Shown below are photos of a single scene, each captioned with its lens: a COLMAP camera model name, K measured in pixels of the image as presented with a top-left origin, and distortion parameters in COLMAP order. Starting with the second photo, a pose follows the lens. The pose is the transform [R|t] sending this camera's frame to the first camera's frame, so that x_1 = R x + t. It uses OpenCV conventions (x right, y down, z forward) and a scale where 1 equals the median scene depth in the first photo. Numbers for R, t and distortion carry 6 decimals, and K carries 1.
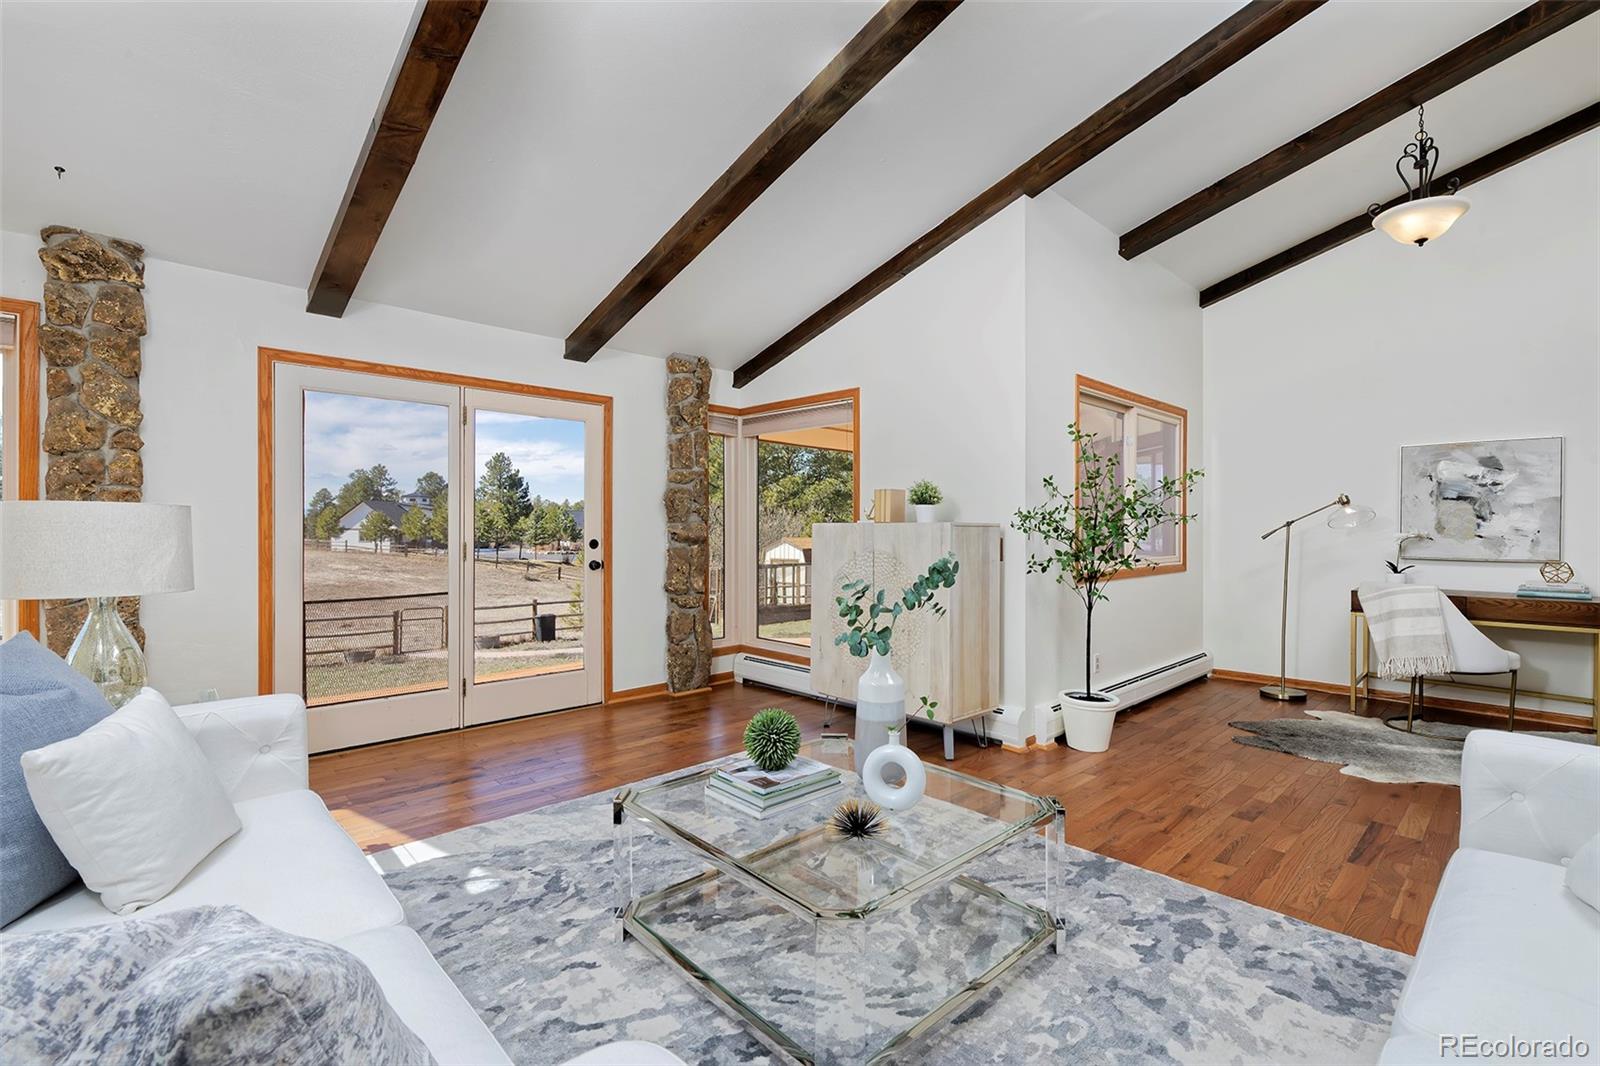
lens RADIAL K [[728.2, 0, 800.0], [0, 728.2, 533.0], [0, 0, 1]] dist [-0.002622, -0.000267]
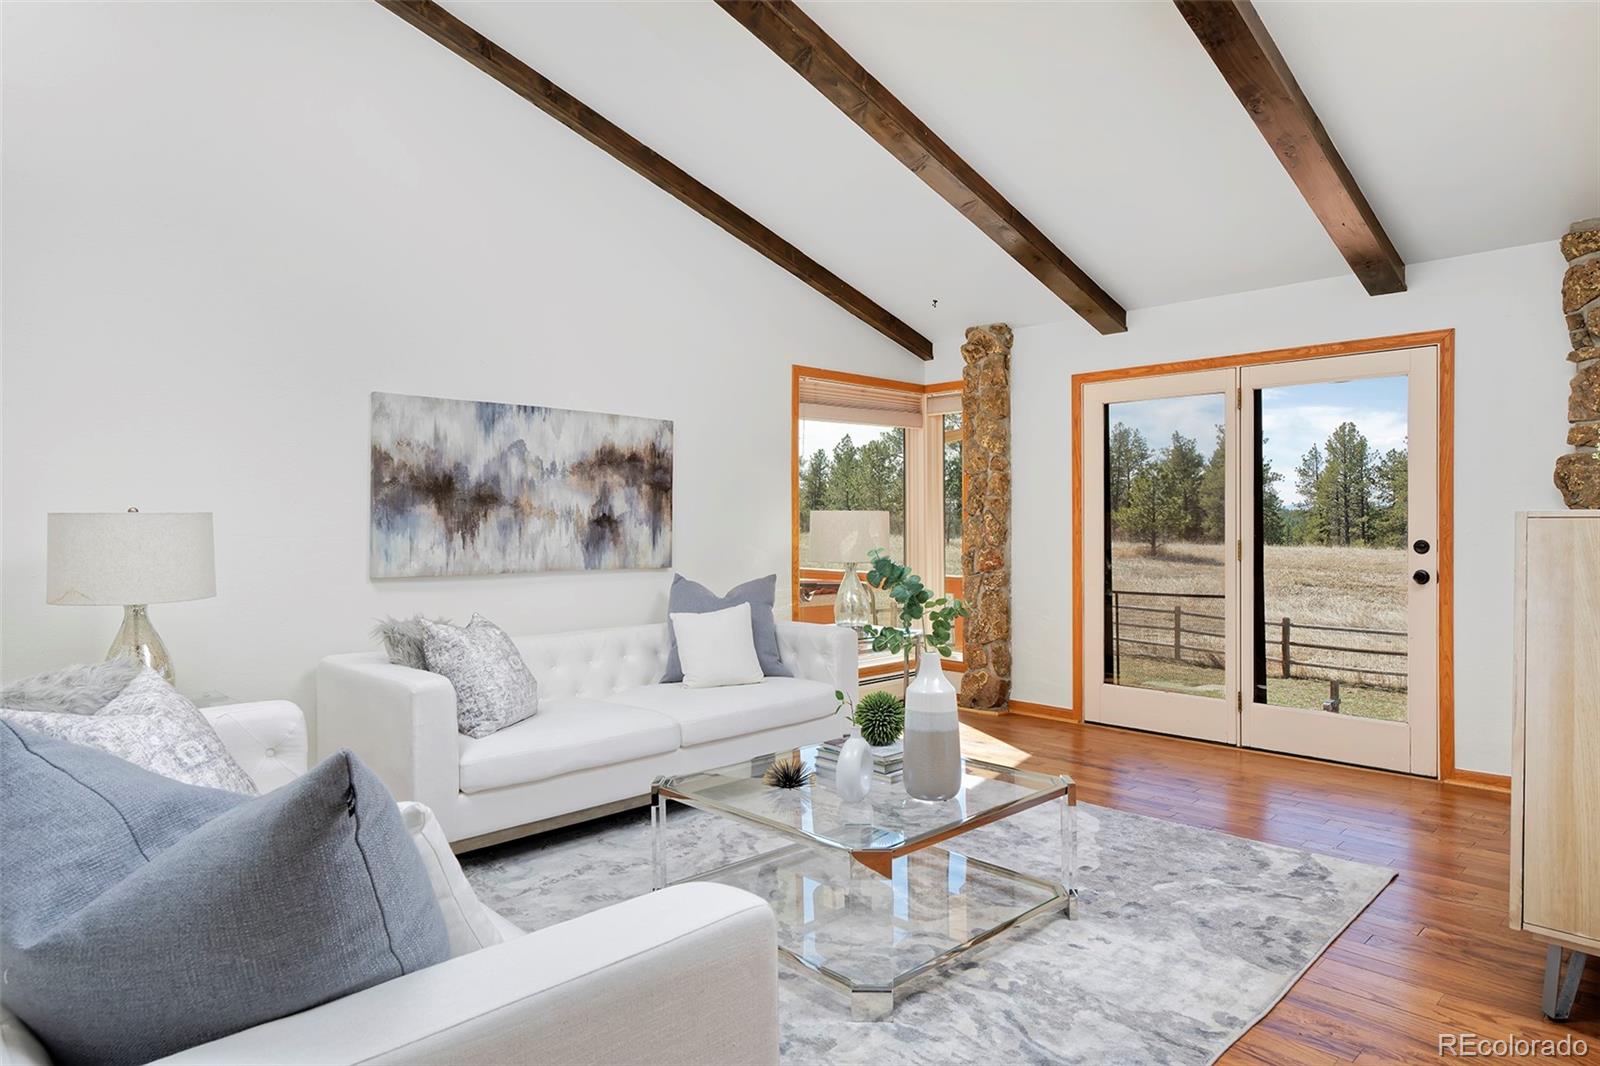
lens RADIAL K [[952.7, 0, 800.0], [0, 952.7, 533.0], [0, 0, 1]] dist [-0.005565, -0.000530]
pose [[0.009957, 0.007375, -0.999923, 0.739784], [-0.006343, 0.999953, 0.007312, -0.001054], [0.999930, 0.006270, 0.010003, 0.465994]]
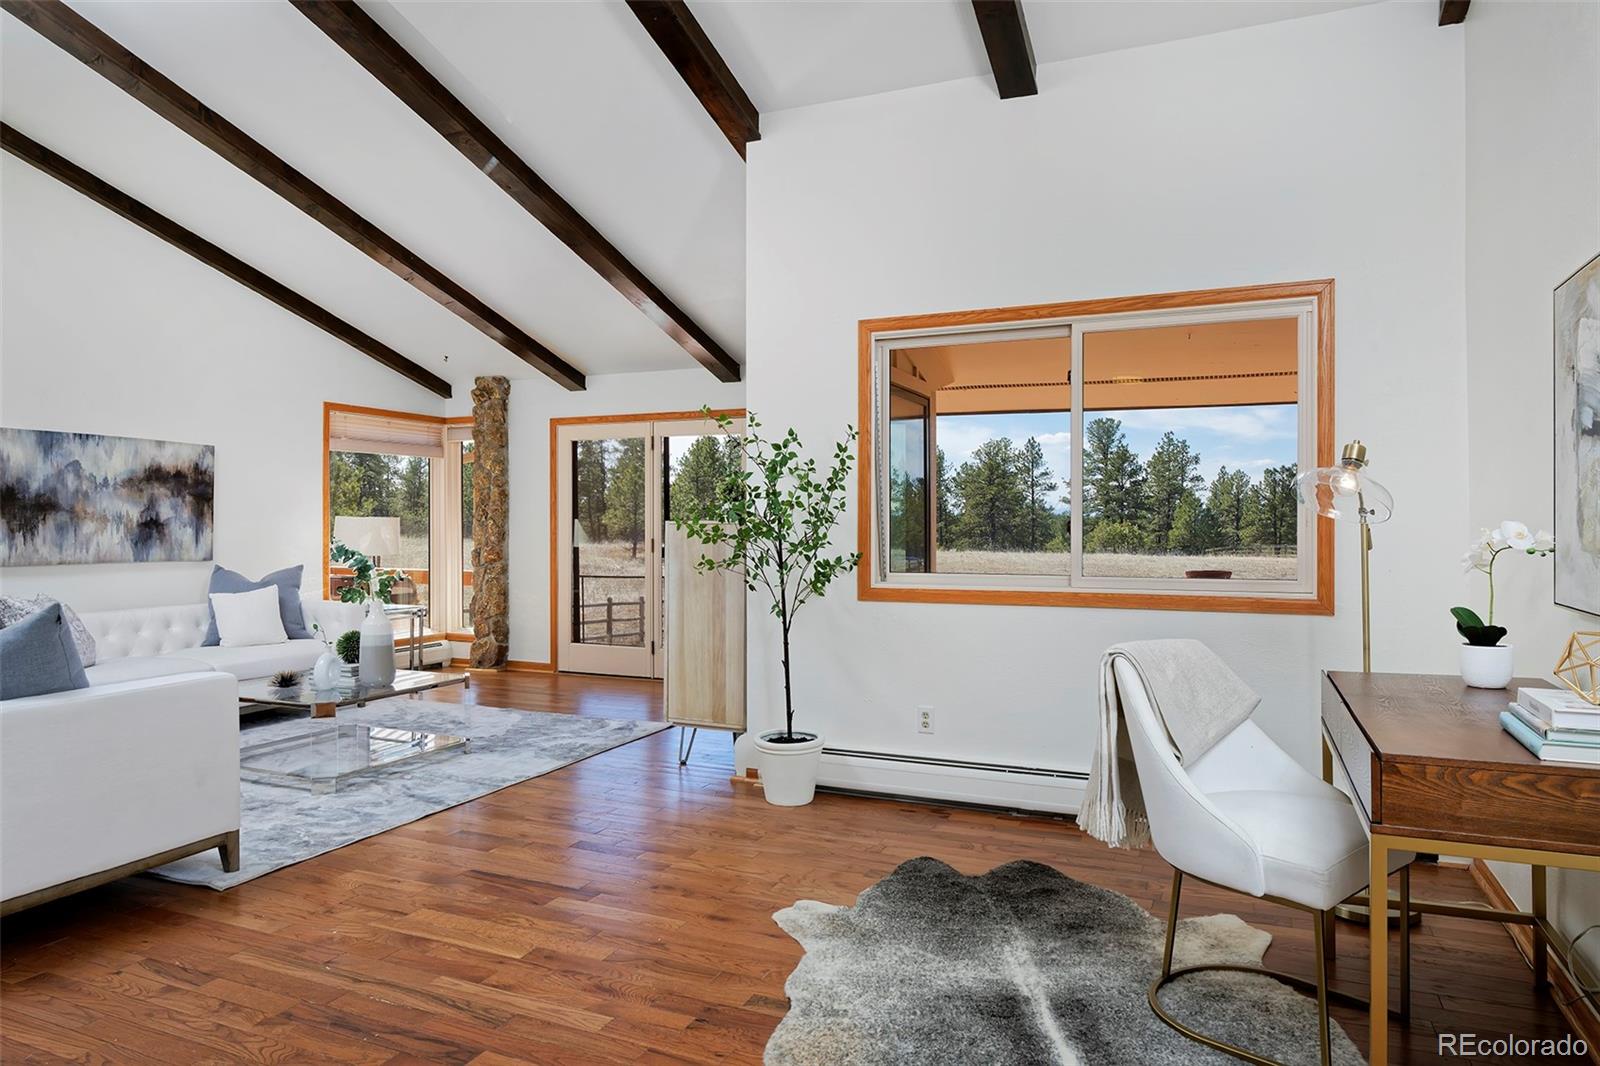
lens RADIAL K [[999.6, 0, 802.1], [0, 999.6, 529.1], [0, 0, 1]] dist [-0.004447, 0.000674]
pose [[0.382969, -0.000782, -0.923761, 1.390600], [-0.007640, 0.999963, -0.004014, 0.000907], [0.923730, 0.008595, 0.382948, 0.578060]]
